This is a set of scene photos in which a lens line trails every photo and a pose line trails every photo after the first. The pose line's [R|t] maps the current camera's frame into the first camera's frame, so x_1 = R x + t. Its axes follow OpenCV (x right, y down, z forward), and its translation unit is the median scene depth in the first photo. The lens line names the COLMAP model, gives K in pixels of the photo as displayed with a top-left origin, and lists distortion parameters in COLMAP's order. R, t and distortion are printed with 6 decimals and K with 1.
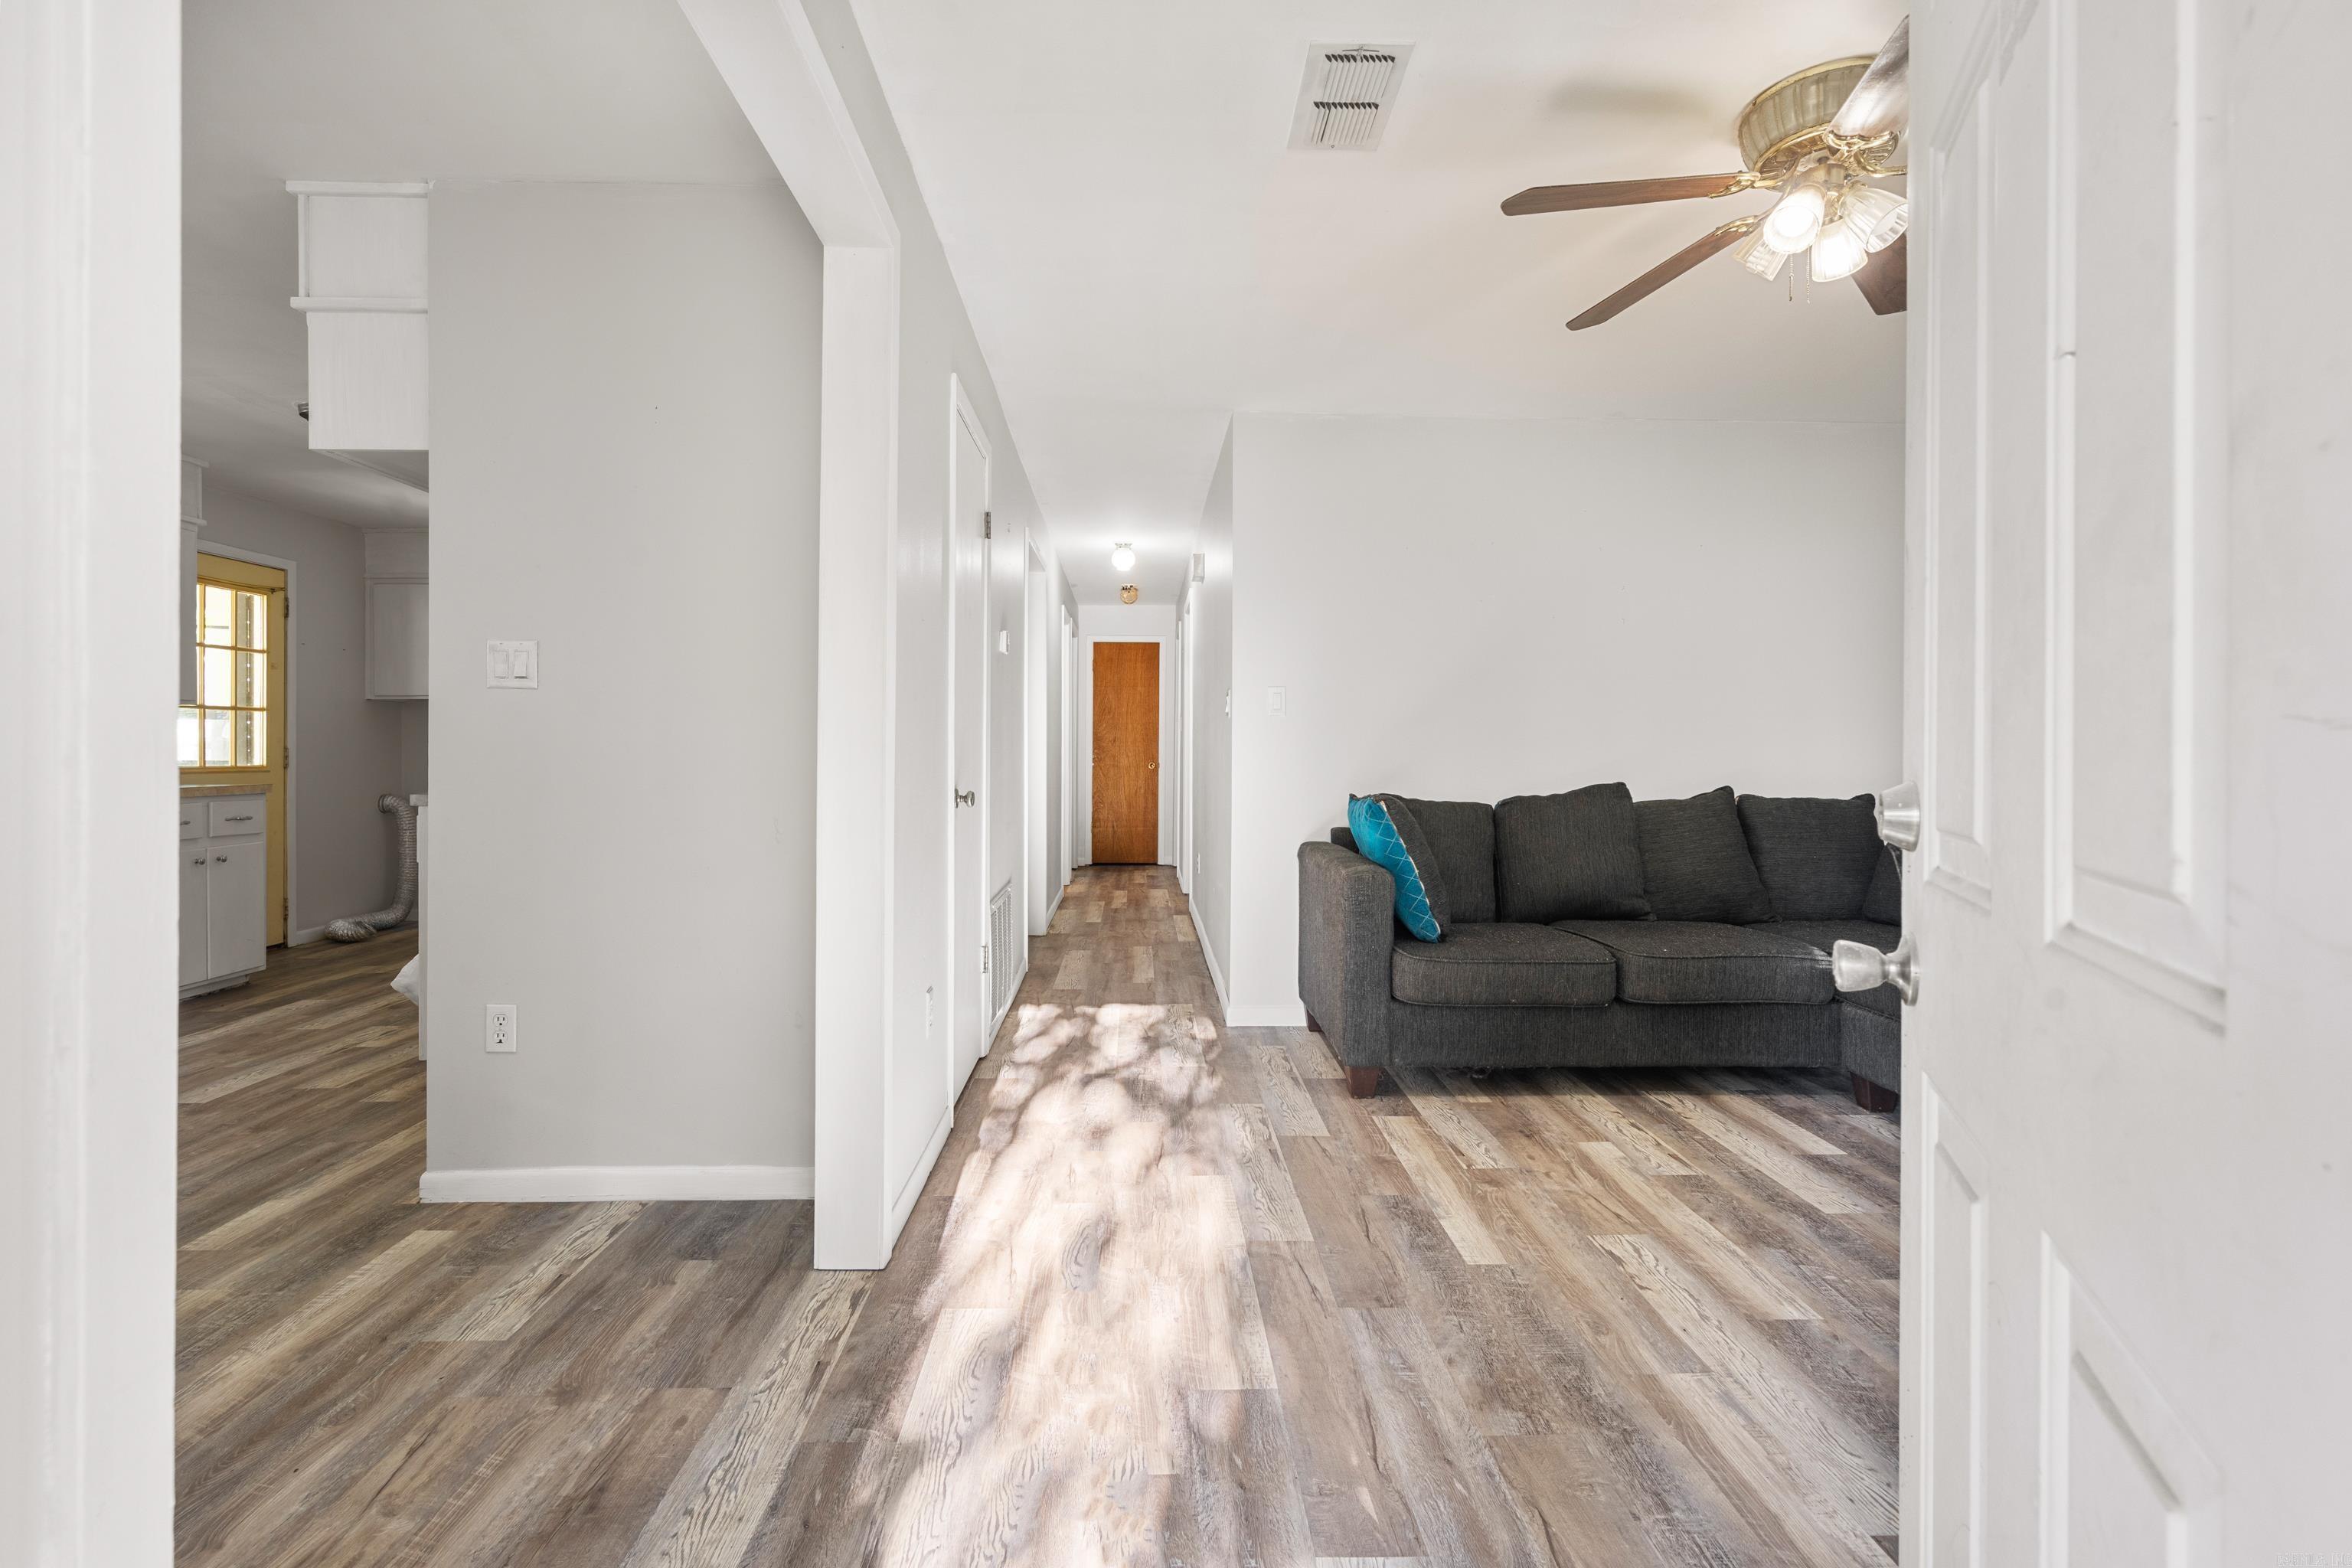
lens RADIAL K [[1076.1, 0, 1159.6], [0, 1076.1, 766.2], [0, 0, 1]] dist [0.000440, -0.000306]
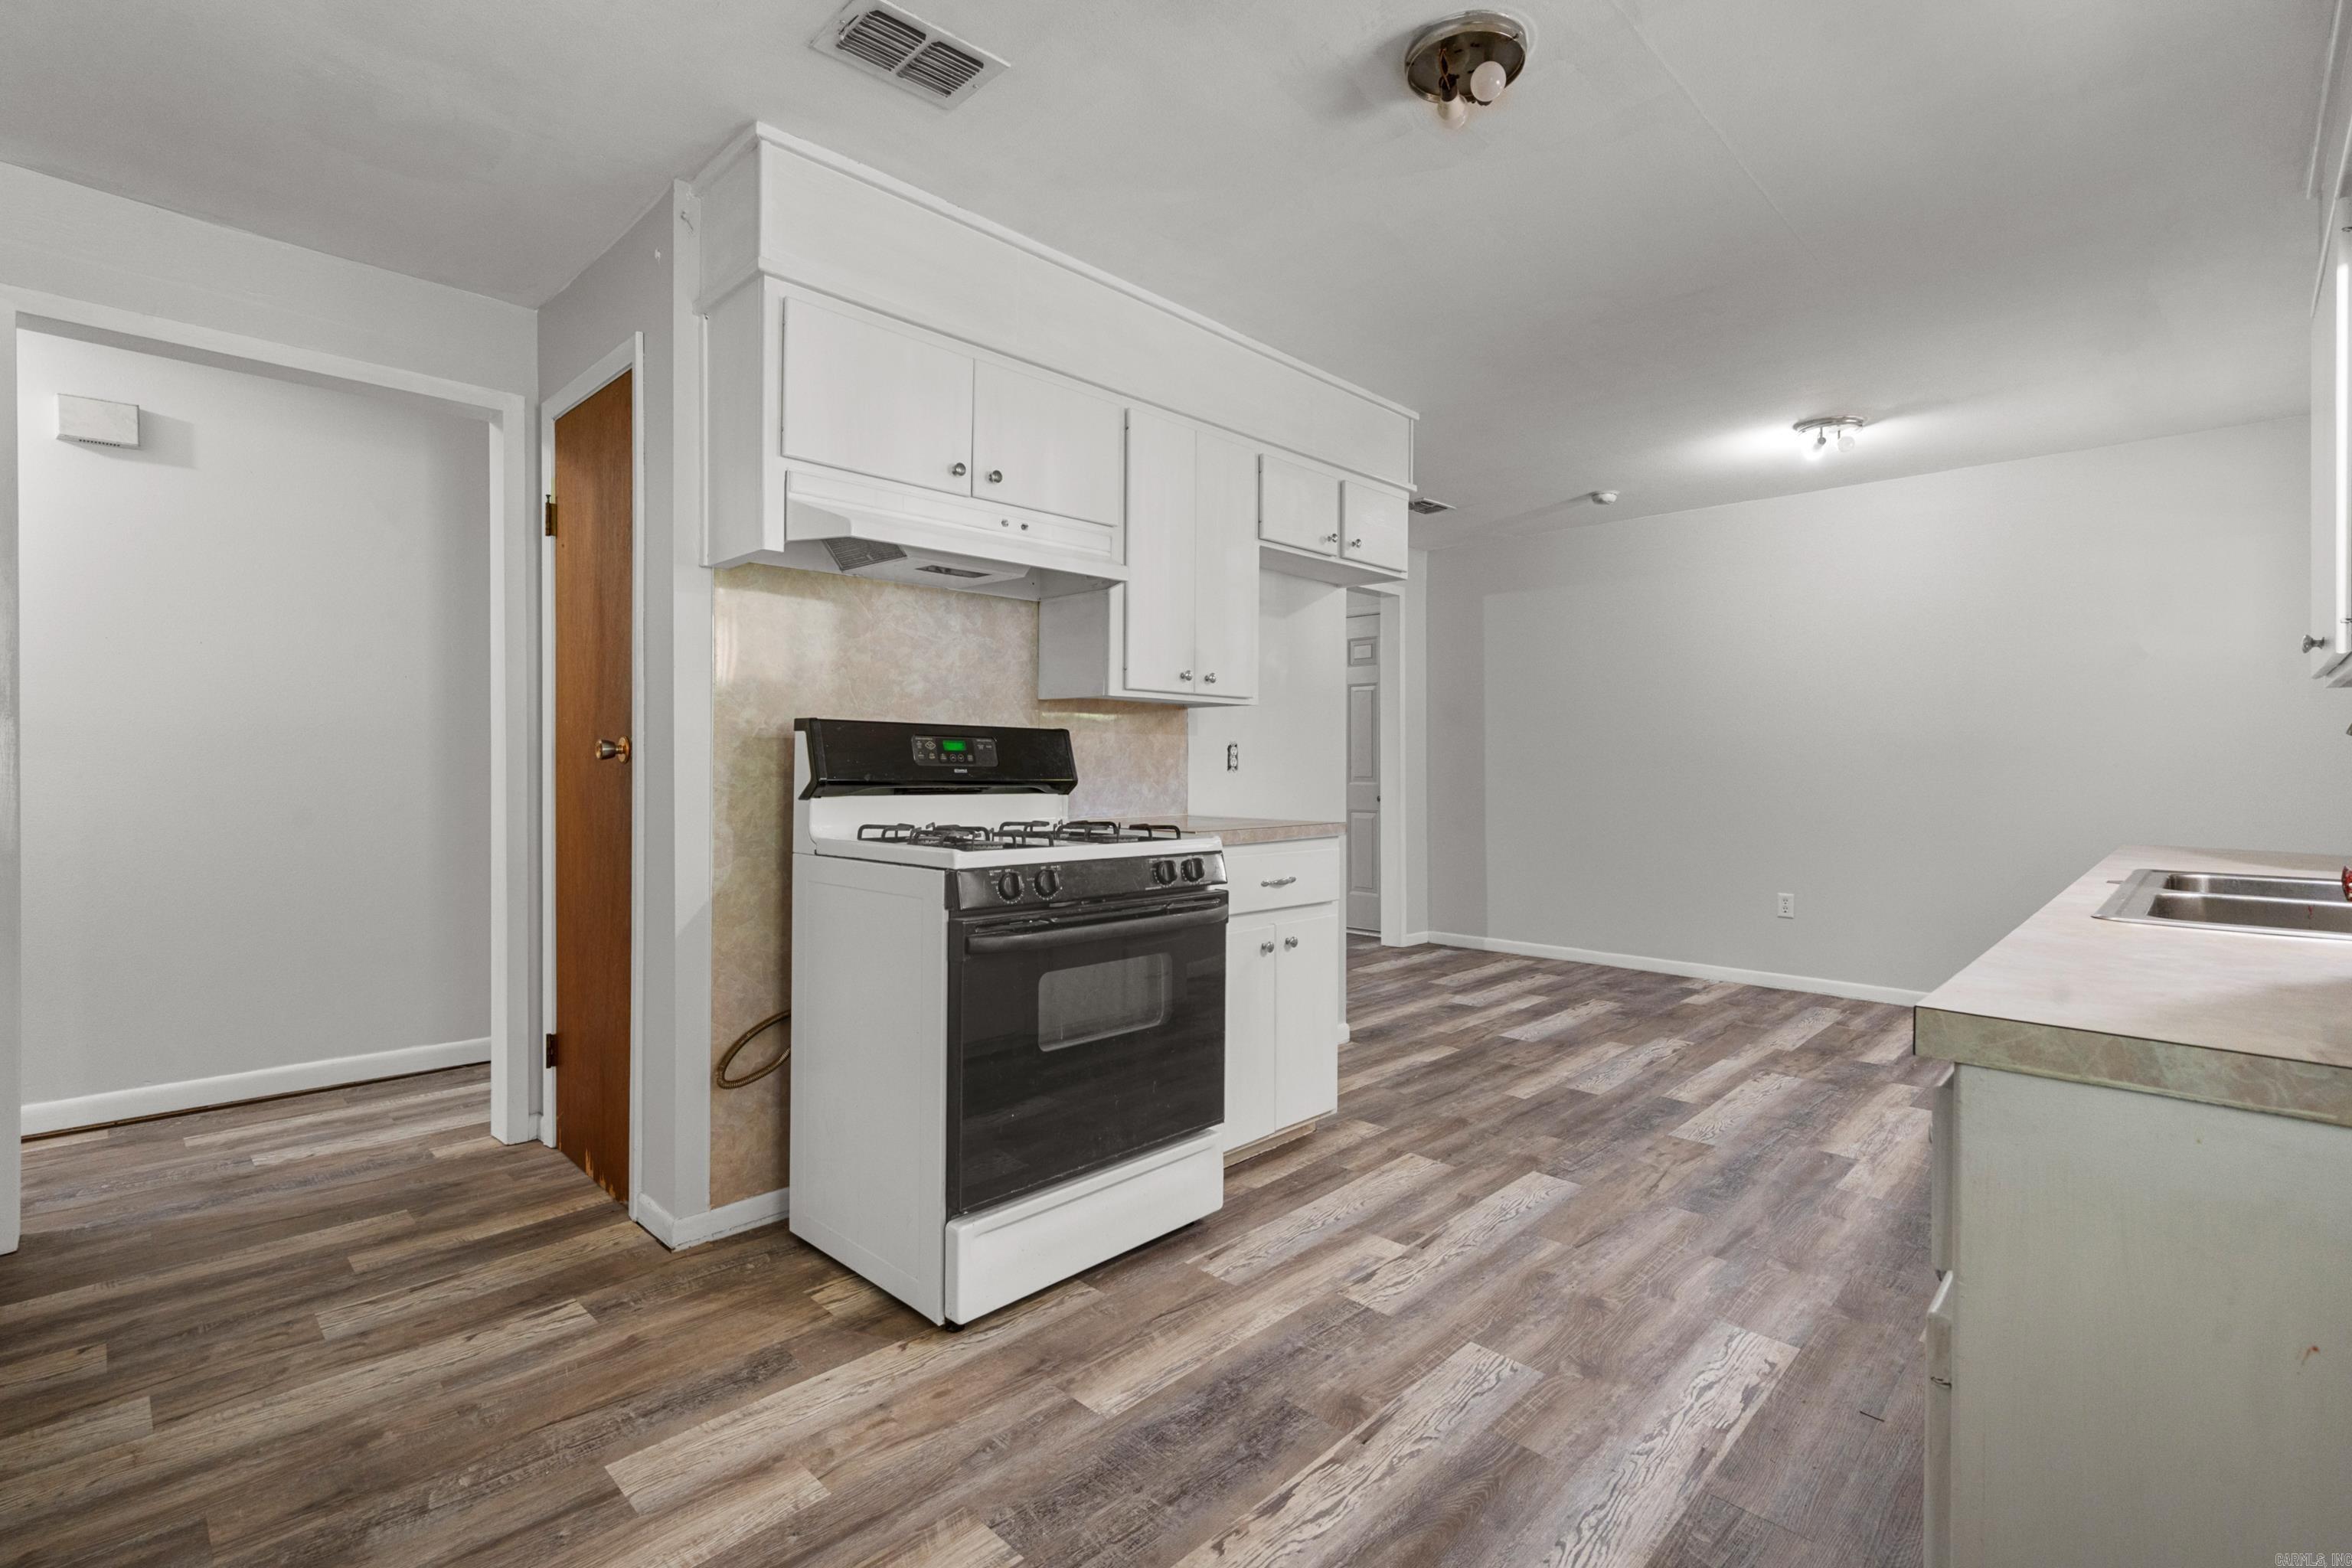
lens RADIAL K [[1076.1, 0, 1178.1], [0, 1076.1, 767.7], [0, 0, 1]] dist [0.000440, -0.000306]
pose [[-0.706478, -0.008929, 0.707679, -1.490842], [0.005657, 0.999817, 0.018262, -0.045786], [-0.707713, 0.016905, -0.706298, 2.093839]]
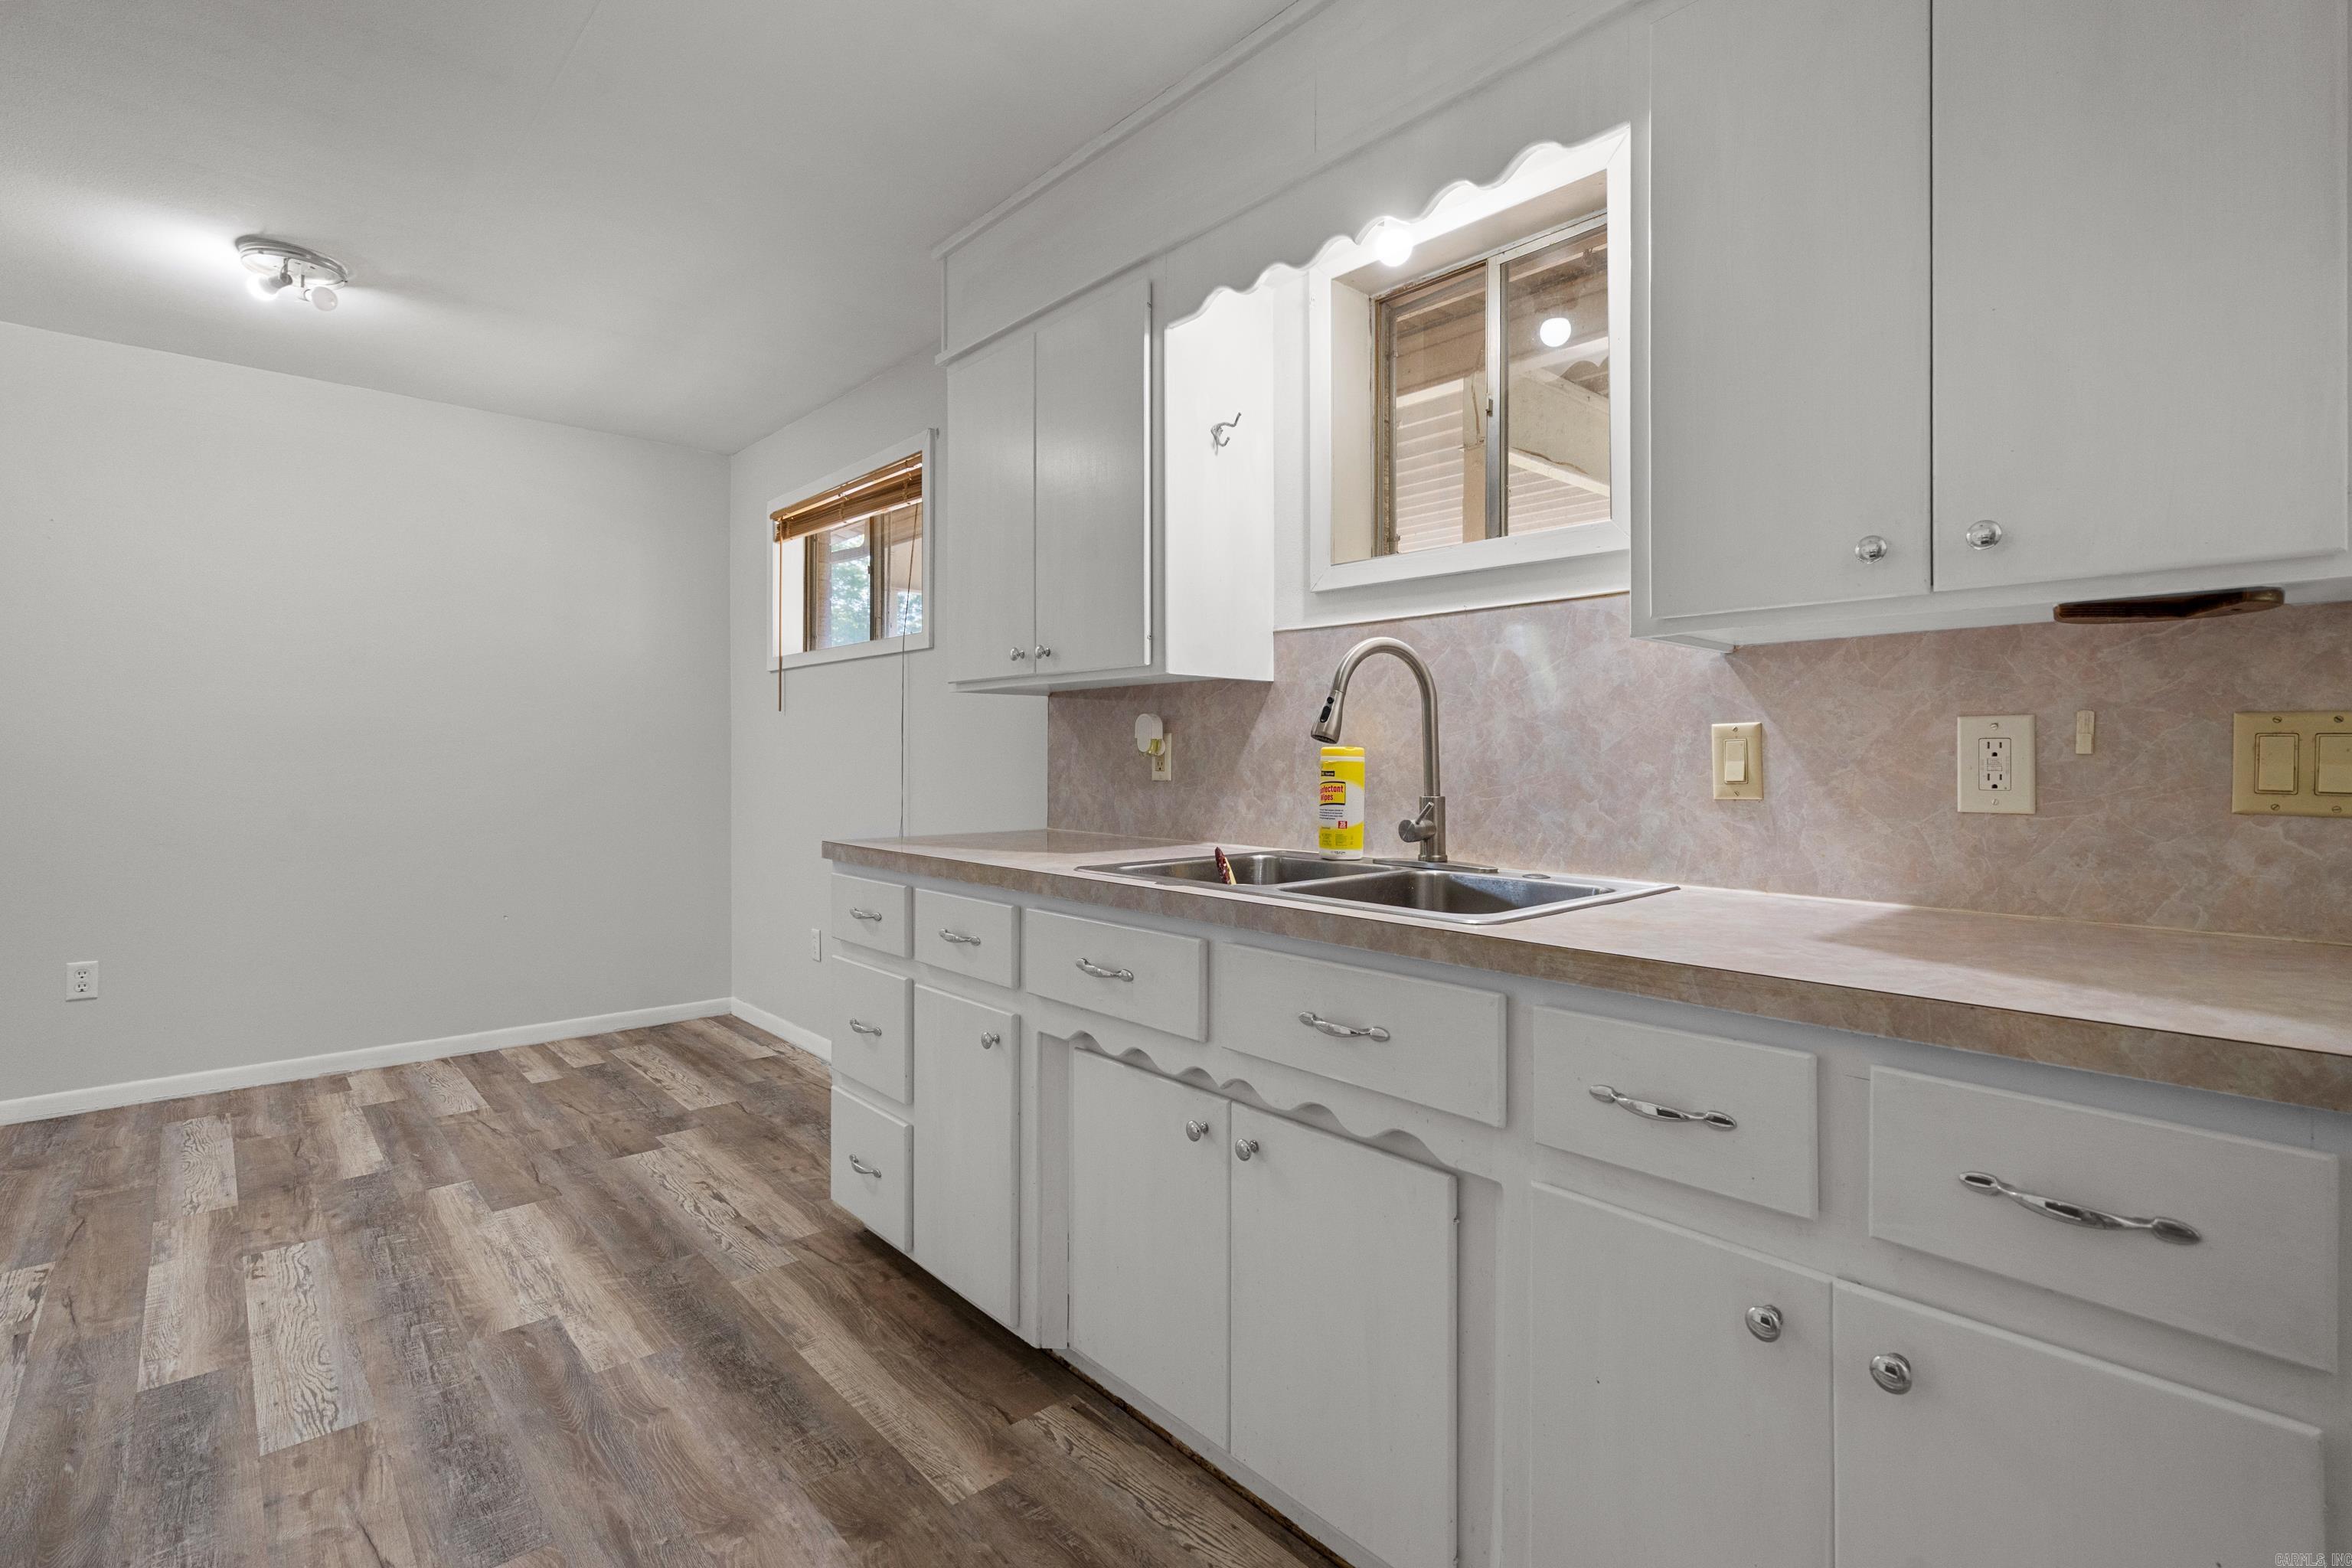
lens RADIAL K [[1076.1, 0, 1177.5], [0, 1076.1, 753.3], [0, 0, 1]] dist [0.000440, -0.000306]
pose [[-0.752470, -0.003436, -0.658618, -1.049552], [-0.011471, 0.999903, 0.007889, -0.041774], [0.658527, 0.013492, -0.752436, 1.728998]]
